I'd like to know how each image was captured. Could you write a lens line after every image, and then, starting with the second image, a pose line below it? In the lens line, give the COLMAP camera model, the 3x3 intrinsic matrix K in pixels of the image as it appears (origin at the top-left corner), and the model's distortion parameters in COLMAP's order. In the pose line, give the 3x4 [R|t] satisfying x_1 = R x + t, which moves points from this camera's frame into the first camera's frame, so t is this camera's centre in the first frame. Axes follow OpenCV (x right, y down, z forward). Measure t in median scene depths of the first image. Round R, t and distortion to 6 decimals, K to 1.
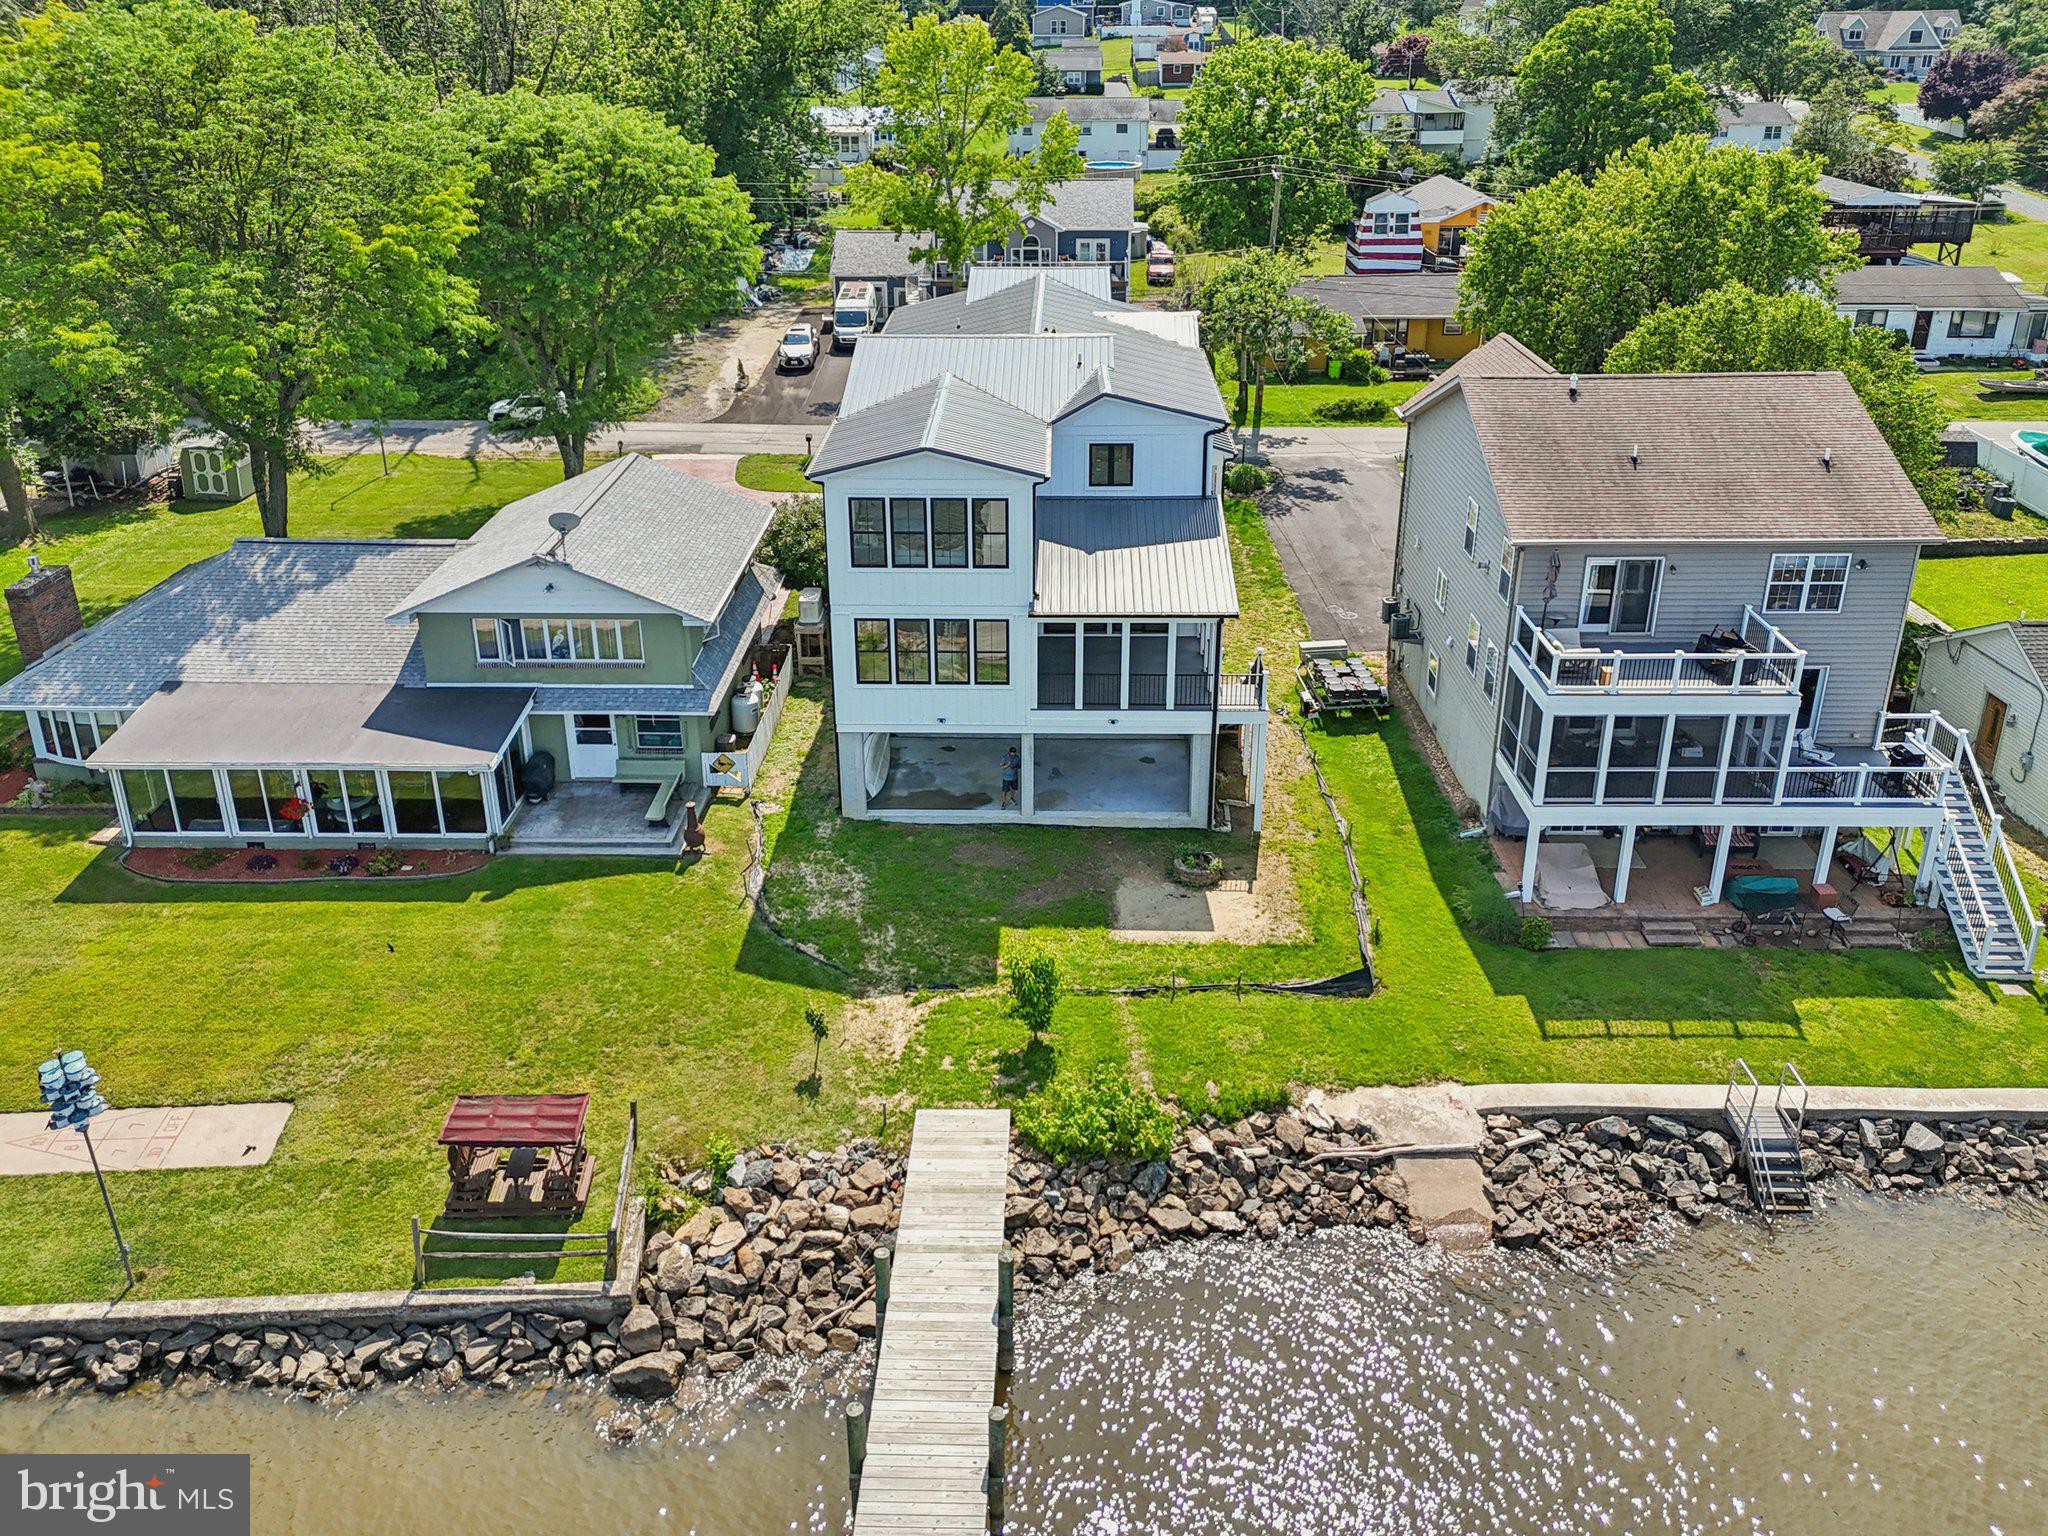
lens RADIAL K [[1507.1, 0, 1019.5], [0, 1507.1, 668.0], [0, 0, 1]] dist [0.067823, -0.067984]
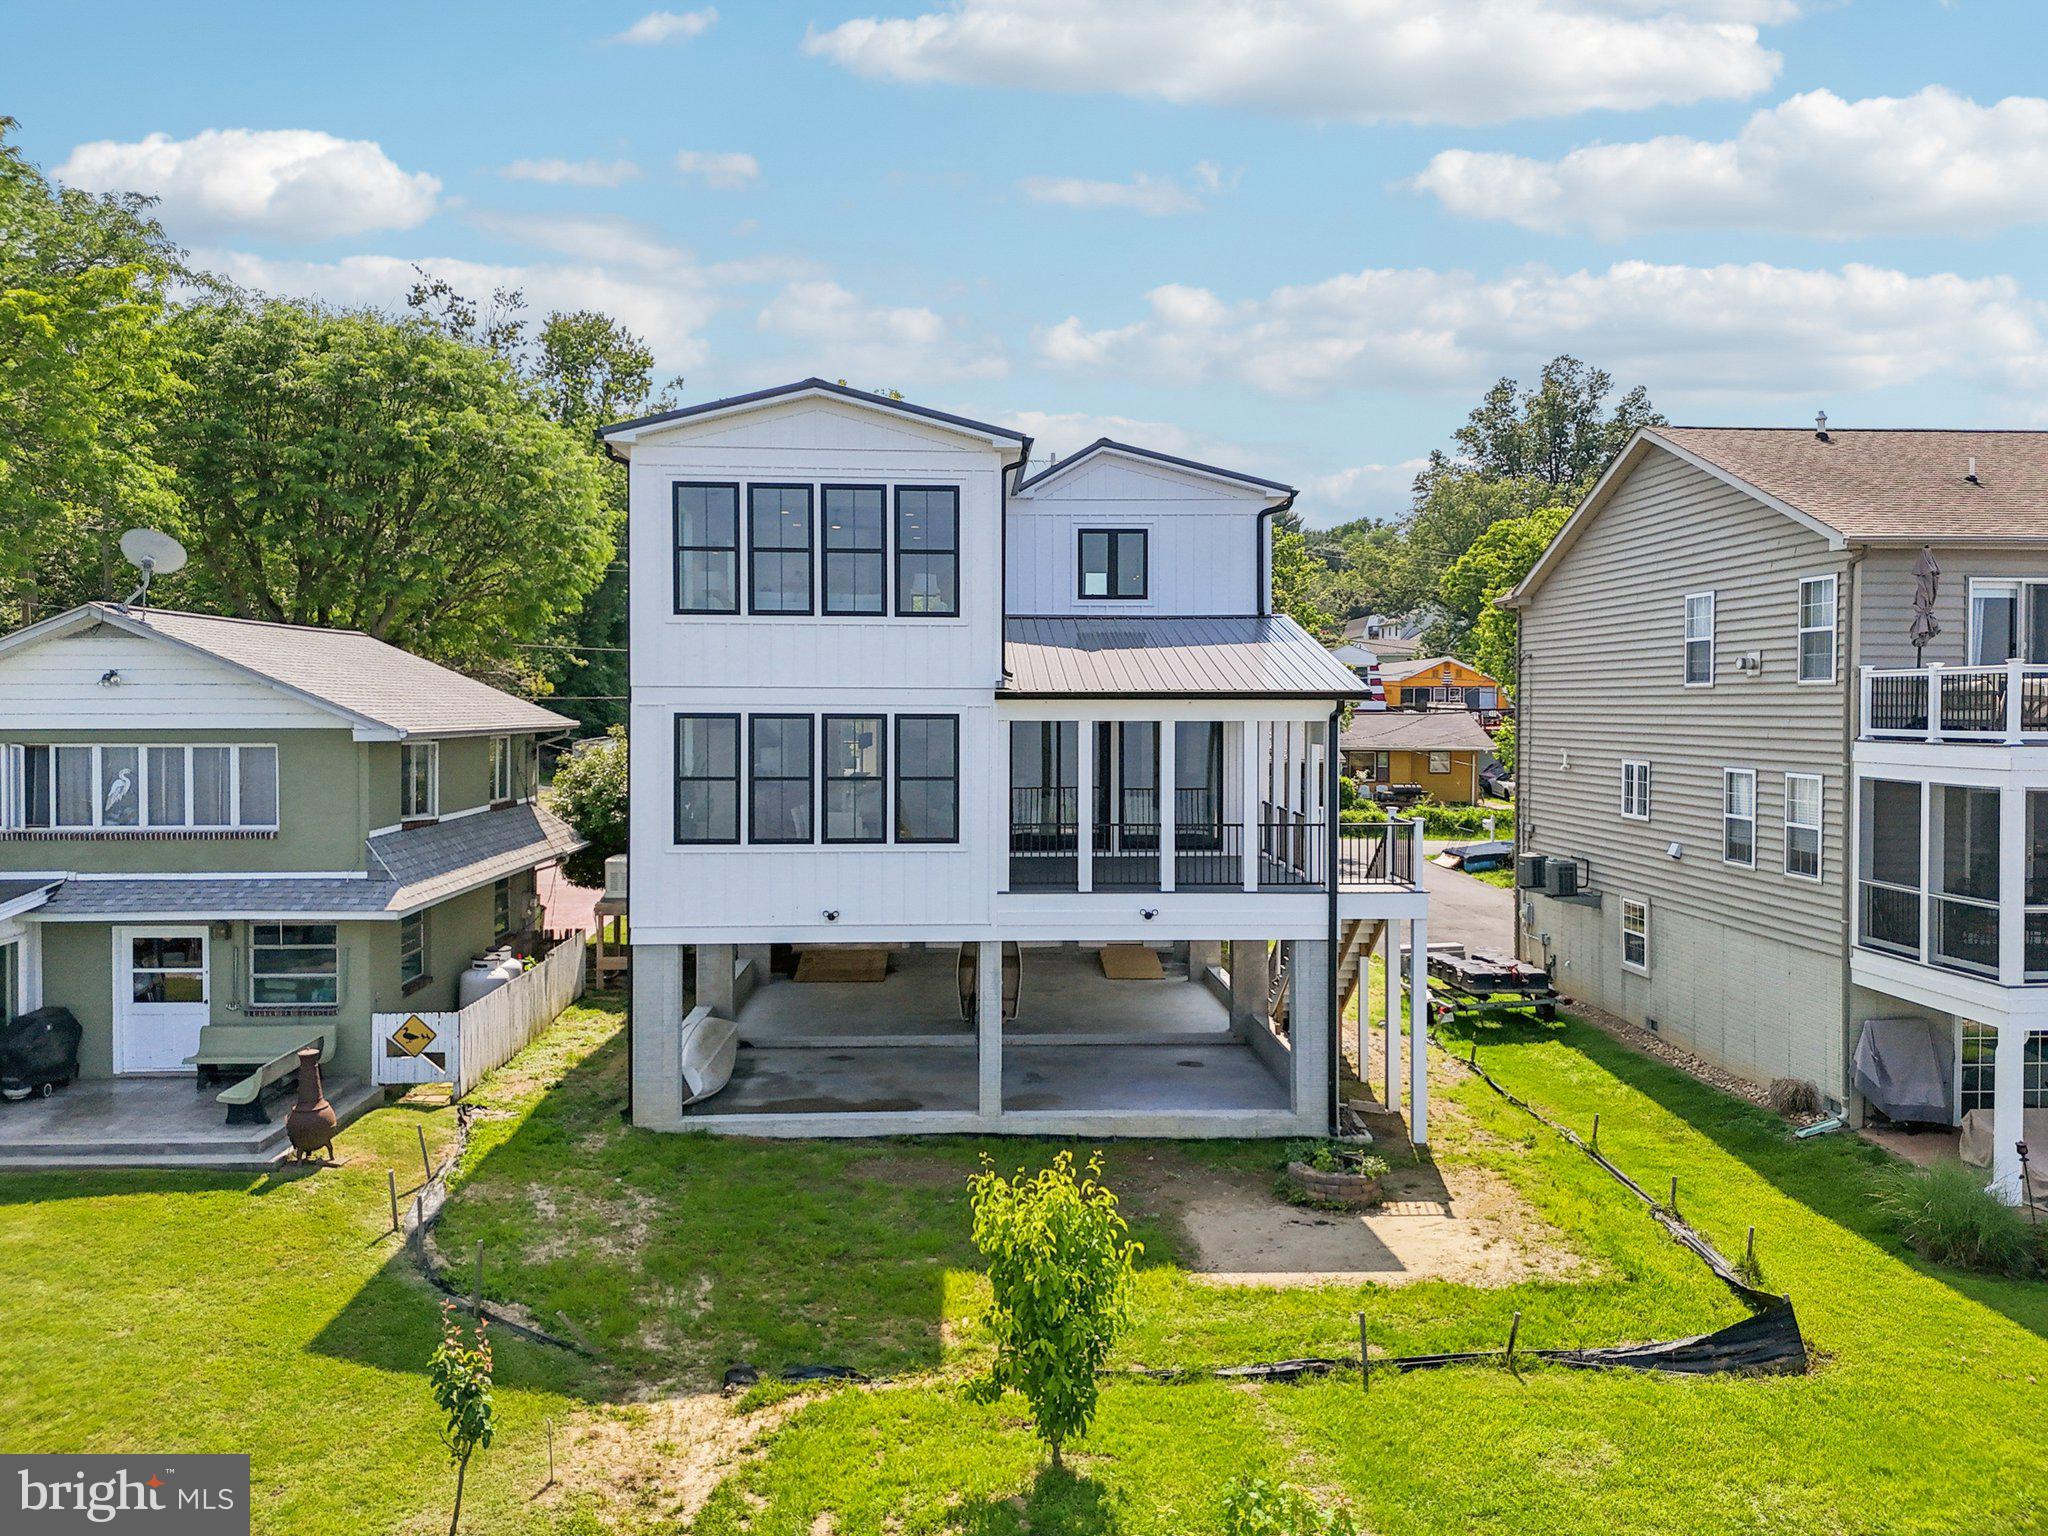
lens RADIAL K [[1507.1, 0, 1031.9], [0, 1507.1, 757.9], [0, 0, 1]] dist [0.067823, -0.067984]
pose [[0.997032, 0.009158, 0.076448, -0.023259], [0.019957, 0.928226, -0.371481, 0.192070], [-0.074363, 0.371904, 0.925288, 0.496600]]
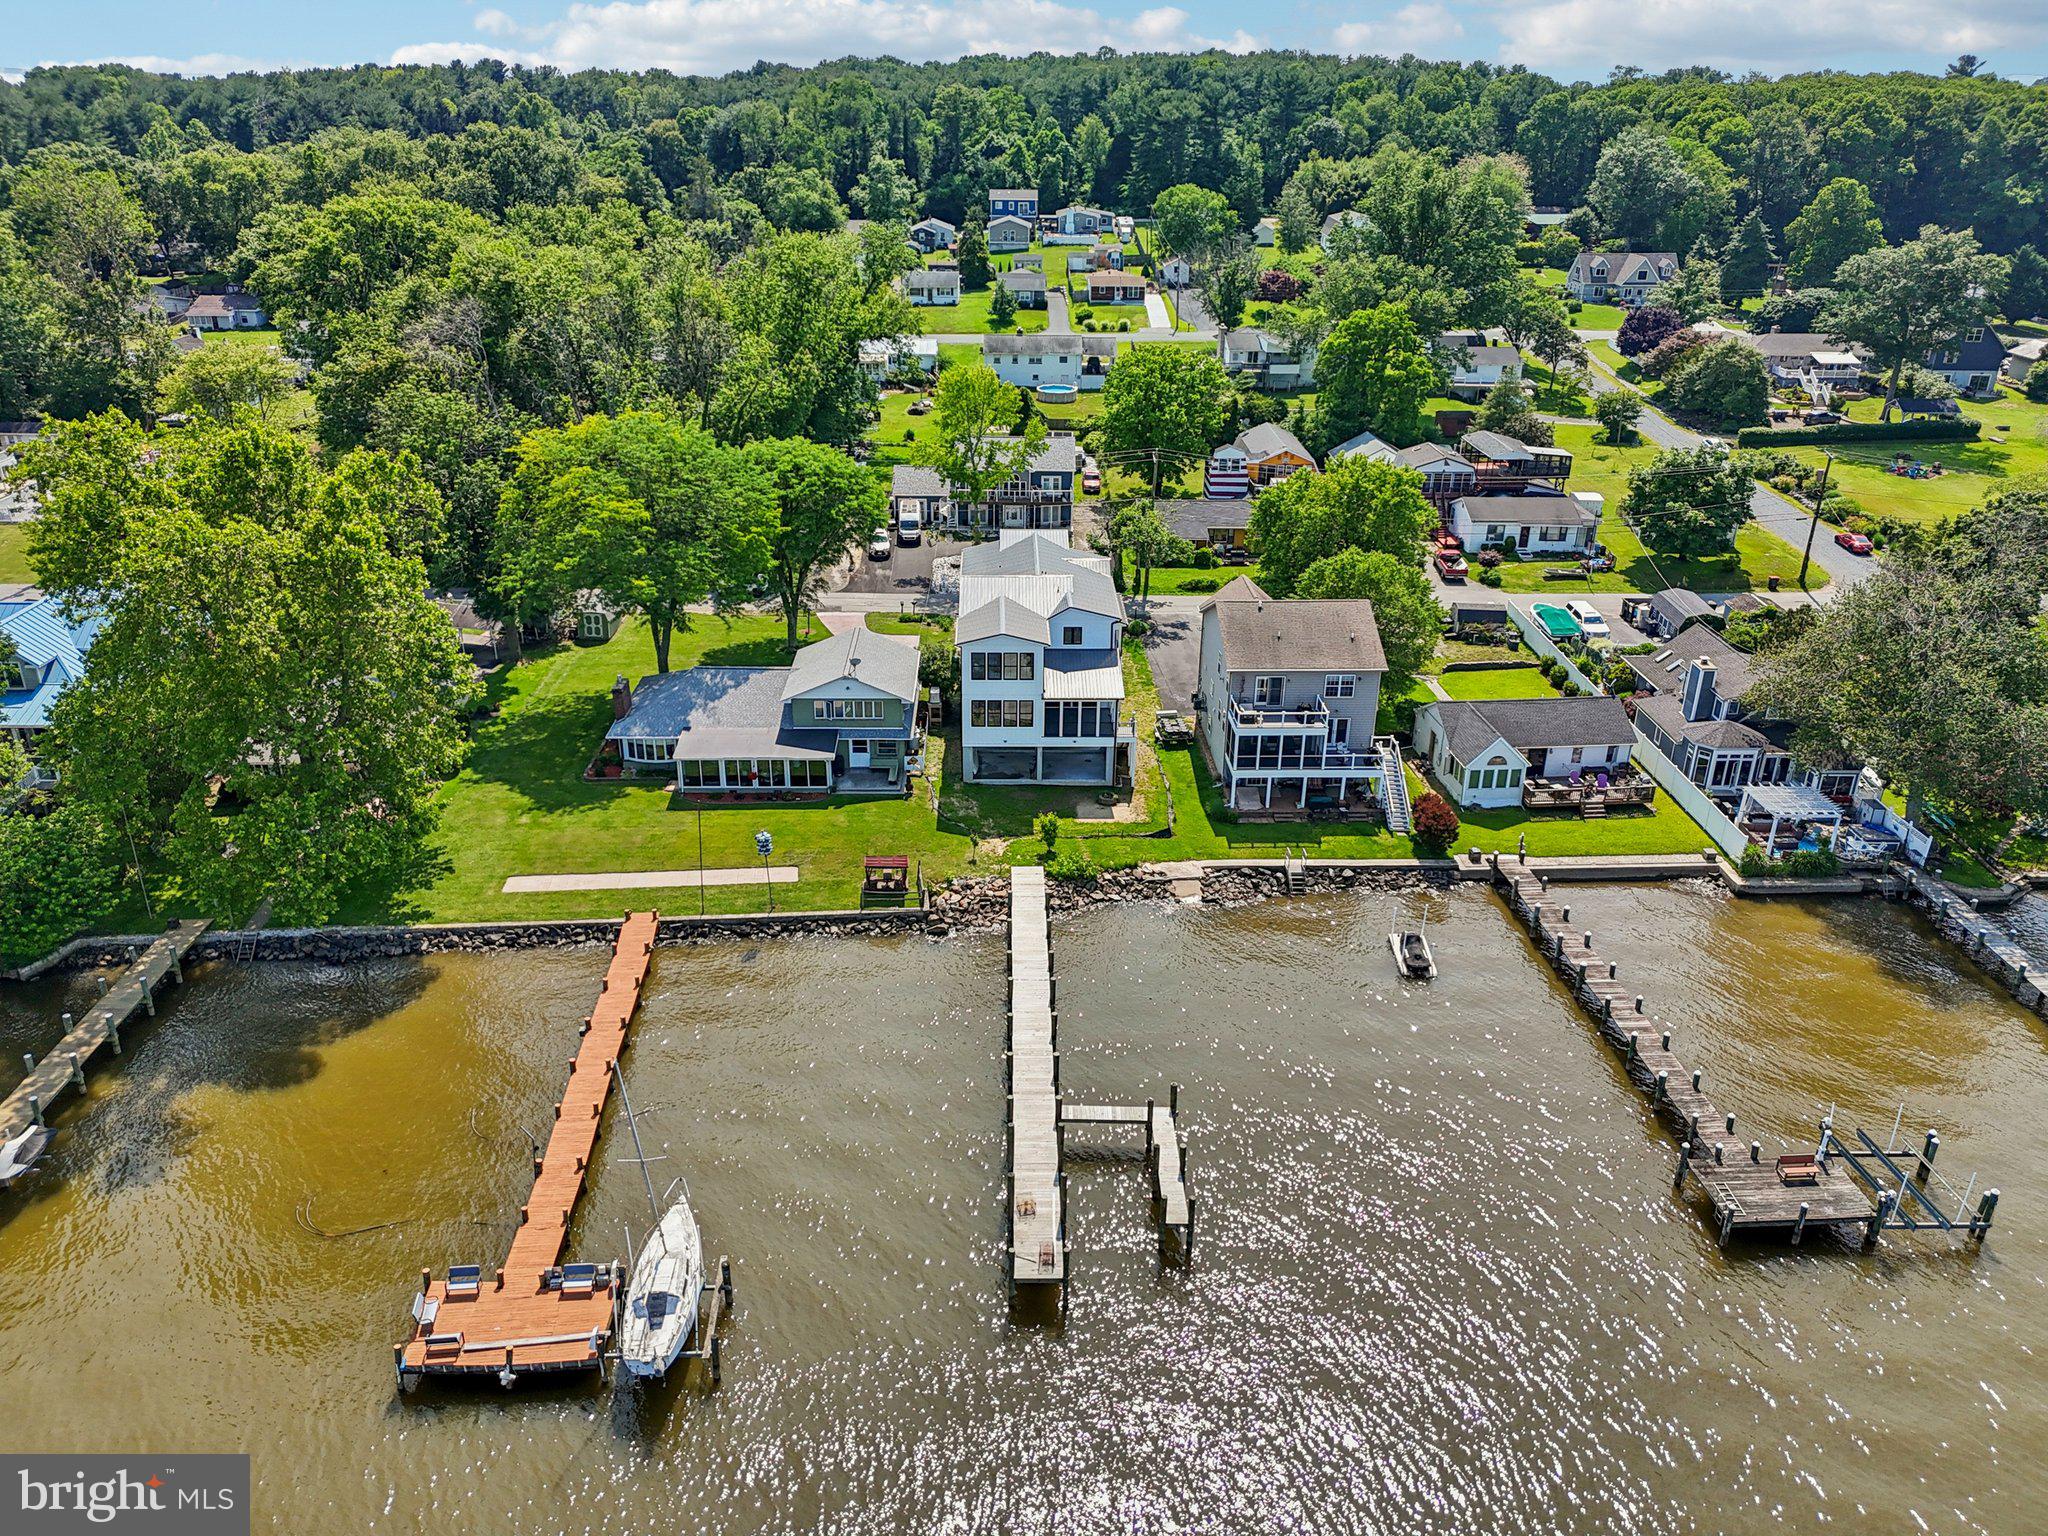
lens RADIAL K [[1507.1, 0, 1015.0], [0, 1507.1, 748.9], [0, 0, 1]] dist [0.067823, -0.067984]
pose [[0.999047, -0.002587, 0.043565, -0.151288], [0.002774, 0.999987, -0.004245, 0.060543], [-0.043553, 0.004362, 0.999042, -1.547360]]
